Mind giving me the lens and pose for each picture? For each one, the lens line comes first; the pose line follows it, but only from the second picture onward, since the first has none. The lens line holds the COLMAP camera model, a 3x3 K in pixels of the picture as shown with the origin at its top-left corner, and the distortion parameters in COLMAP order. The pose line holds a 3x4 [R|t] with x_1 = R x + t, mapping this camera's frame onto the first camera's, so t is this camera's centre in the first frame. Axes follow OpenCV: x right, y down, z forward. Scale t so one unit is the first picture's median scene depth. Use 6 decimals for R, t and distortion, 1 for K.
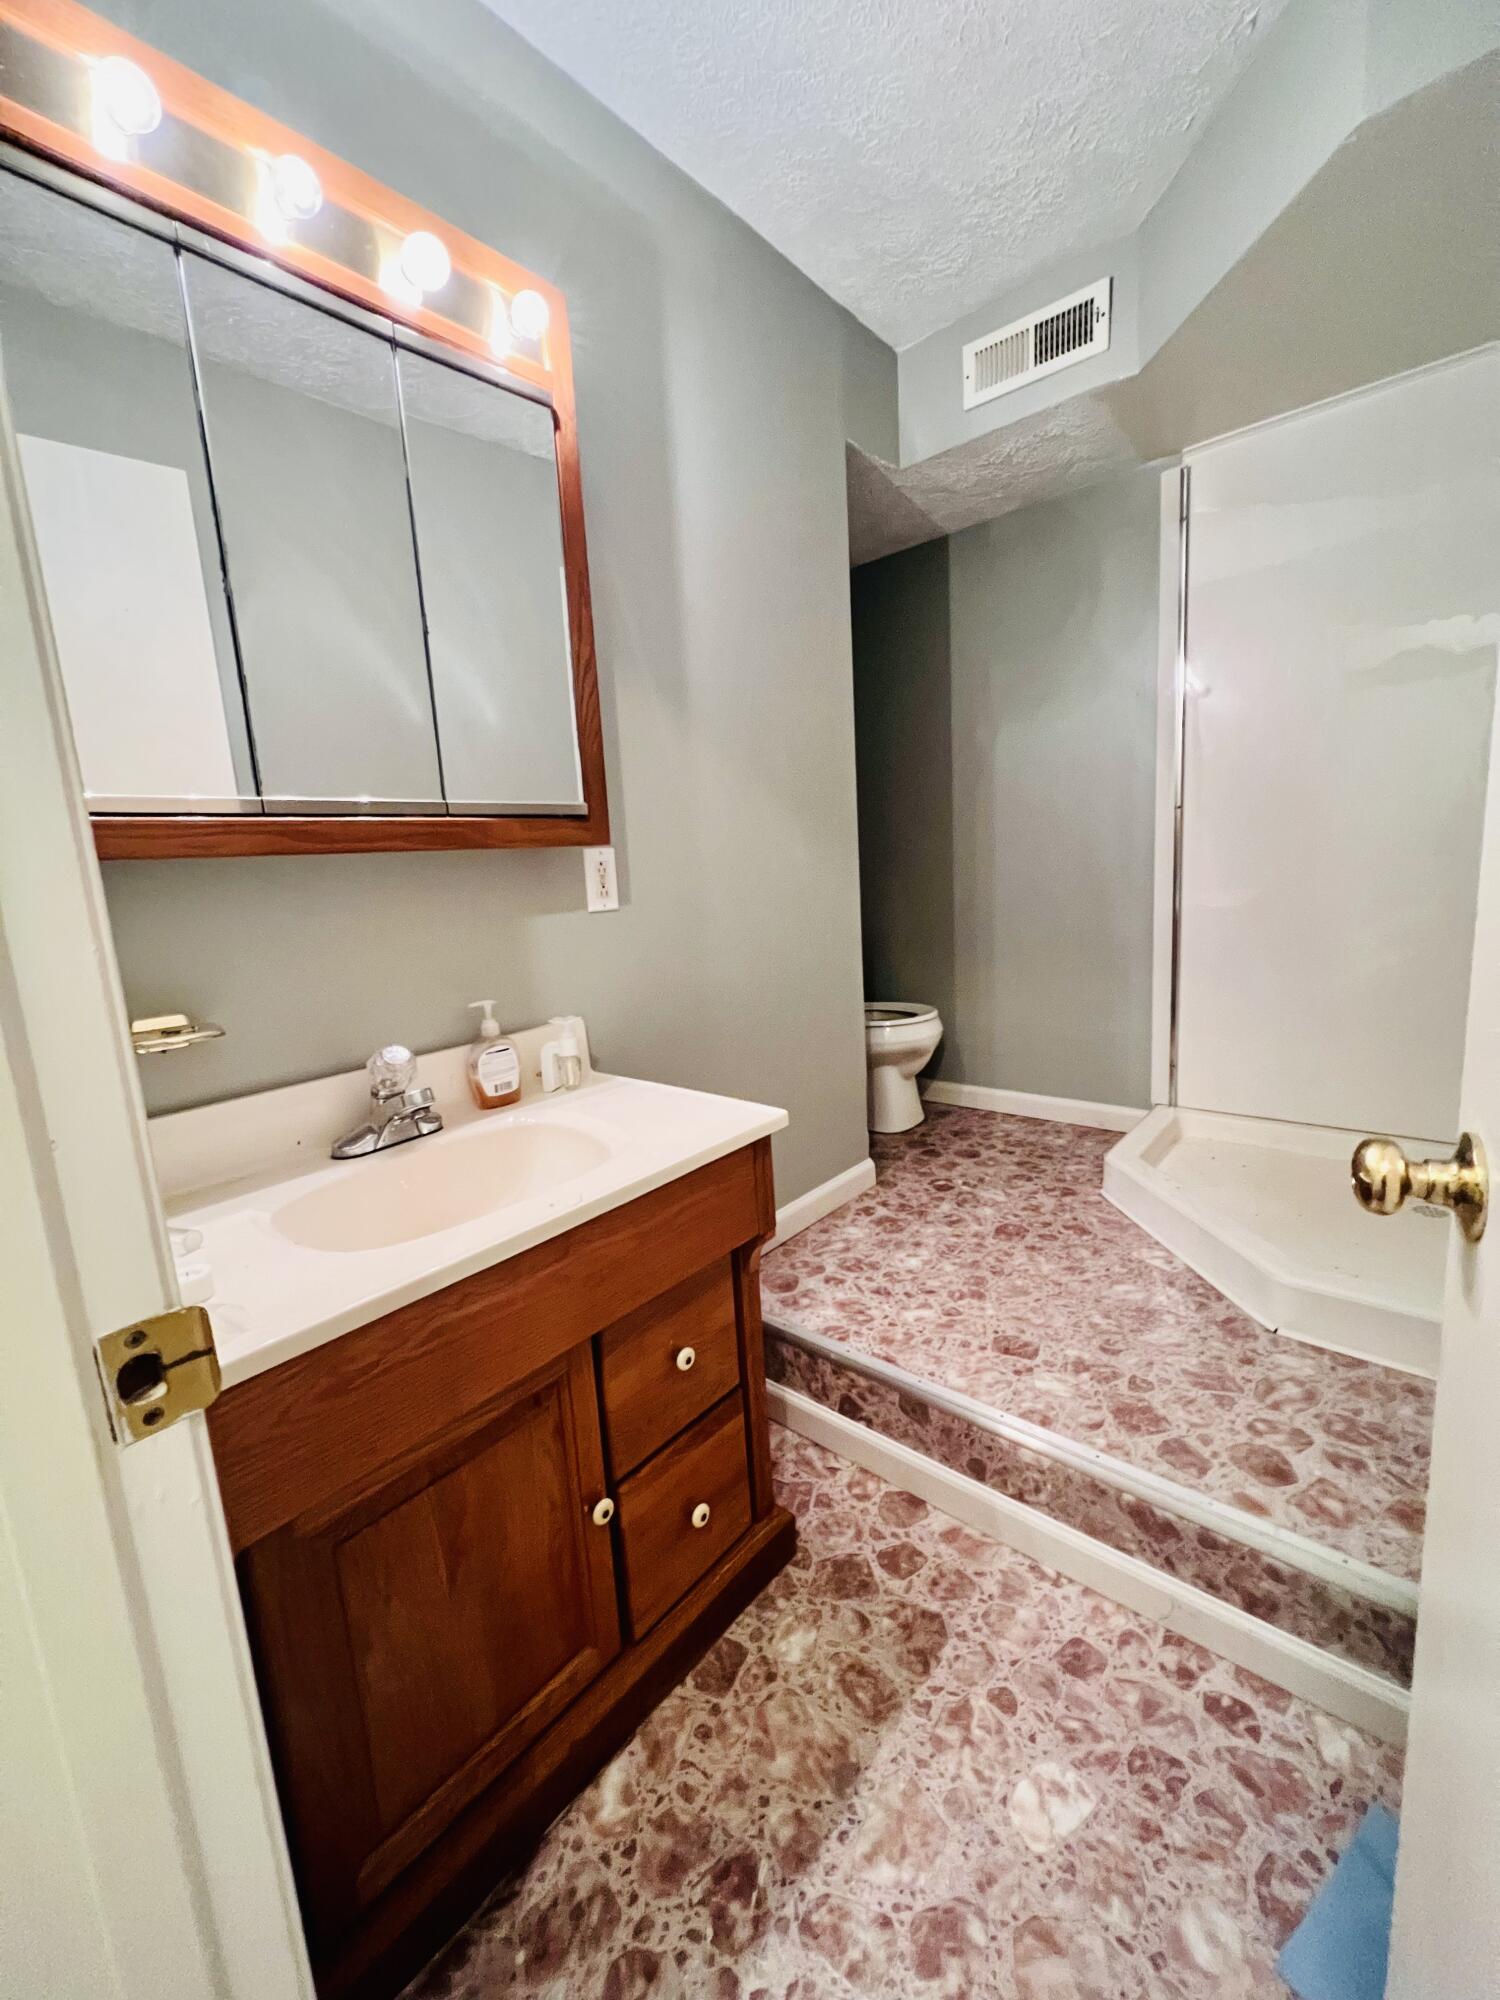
lens RADIAL K [[802.1, 0, 748.5], [0, 802.1, 999.4], [0, 0, 1]] dist [-0.000858, 0.000309]
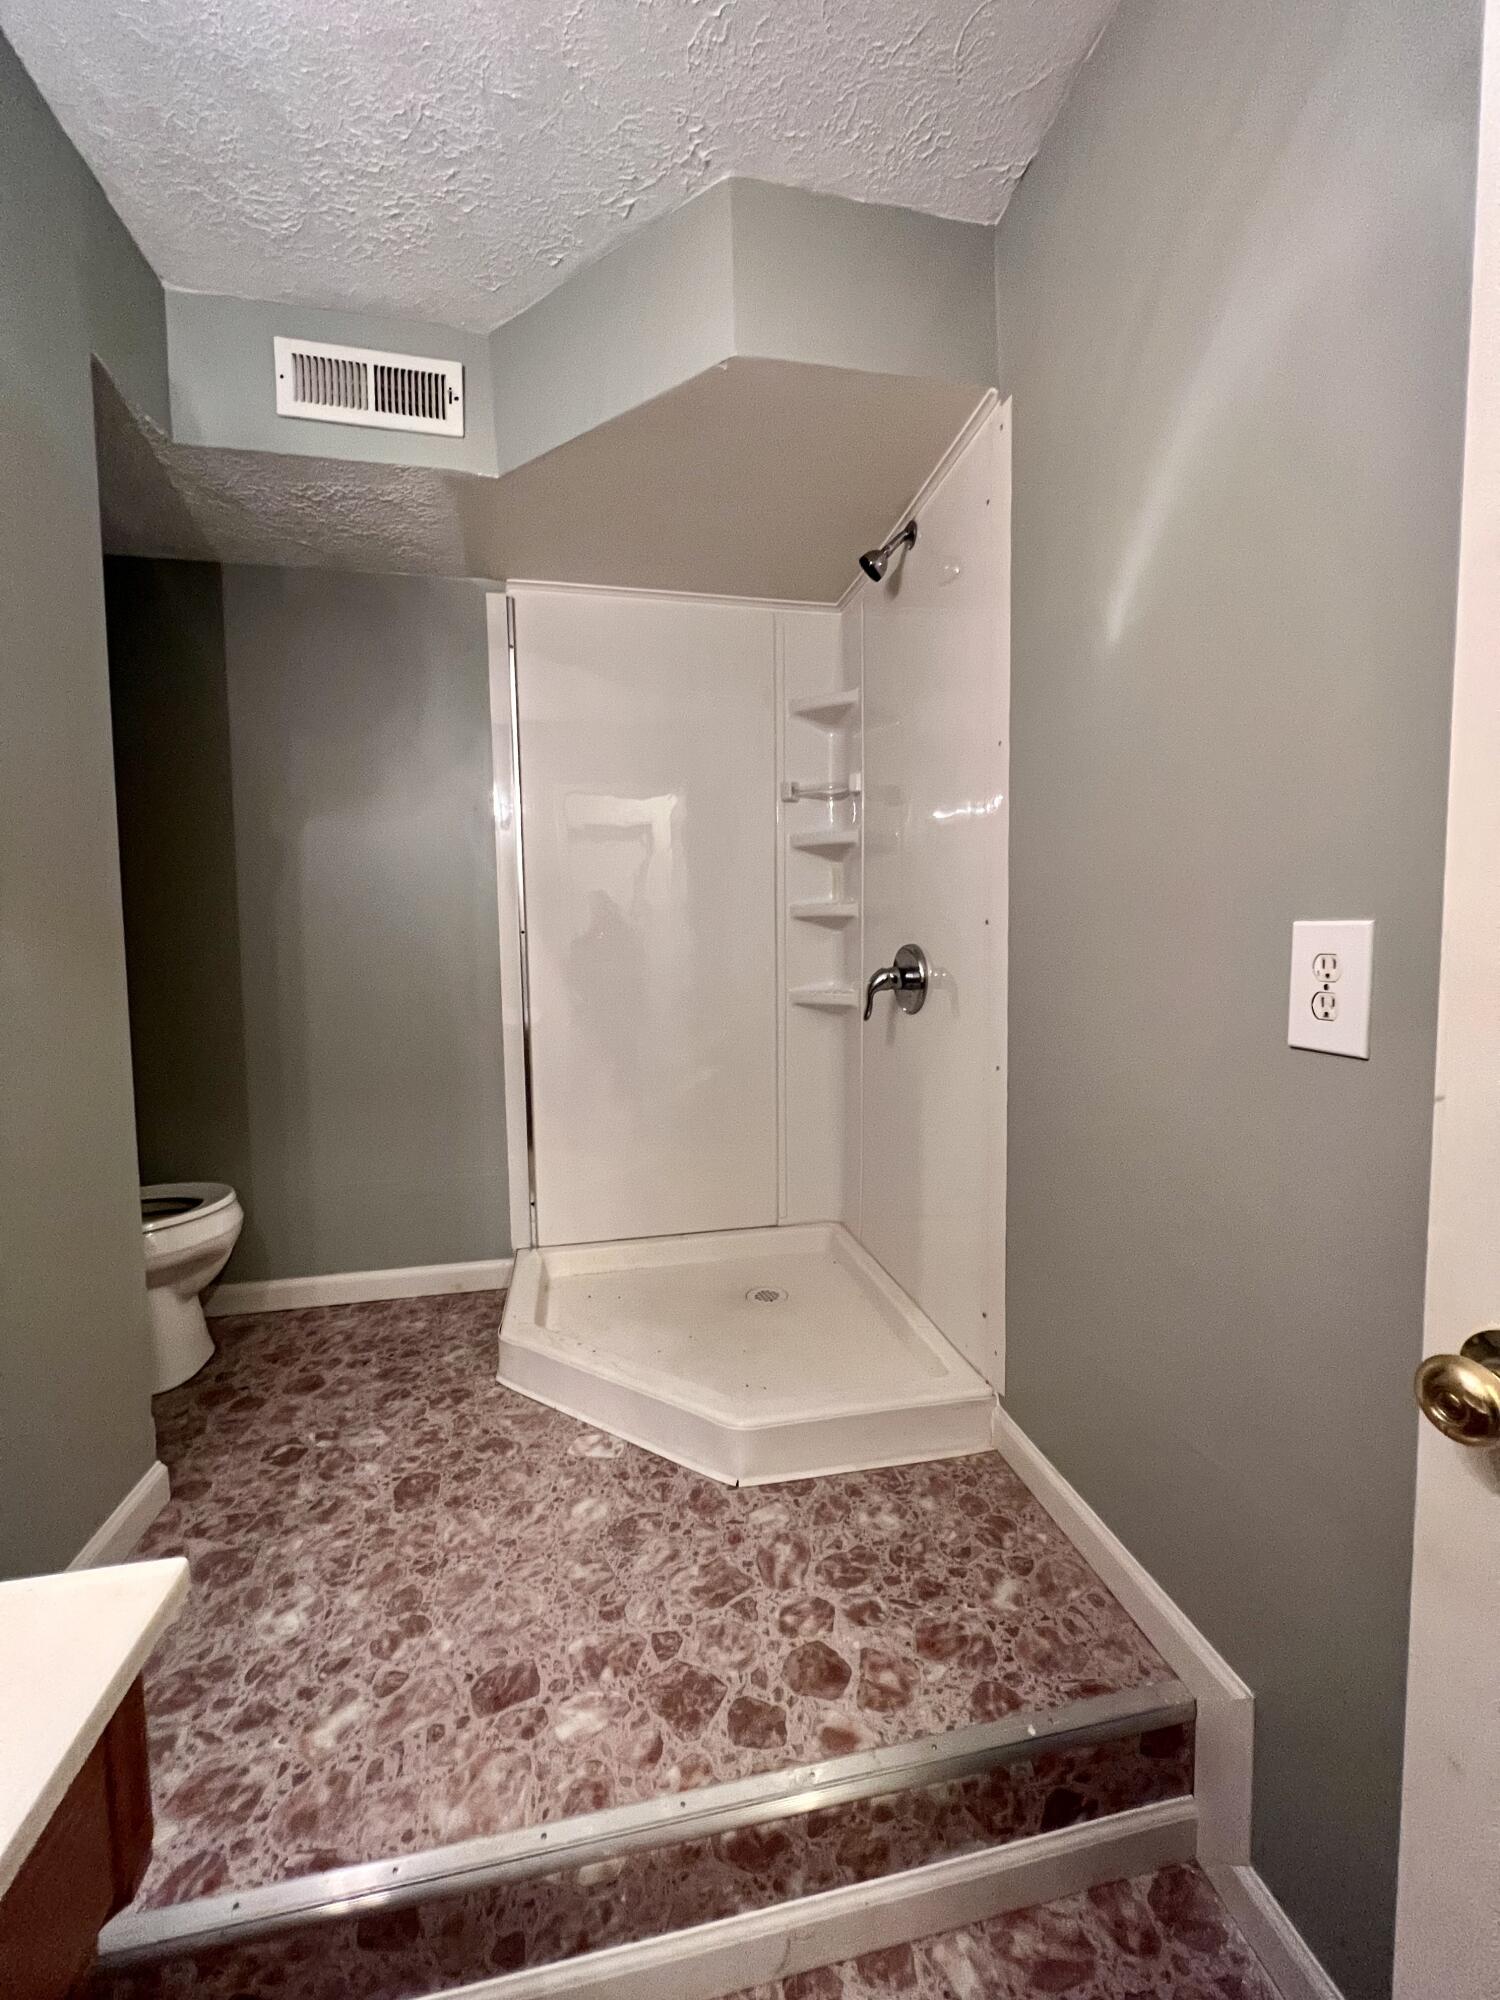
lens RADIAL K [[807.0, 0, 758.1], [0, 807.0, 998.0], [0, 0, 1]] dist [-0.002477, 0.000670]
pose [[0.606712, -0.000171, 0.794922, -0.075160], [0.109357, 0.990510, -0.083252, -0.064502], [-0.787364, 0.137440, 0.600973, 0.266457]]
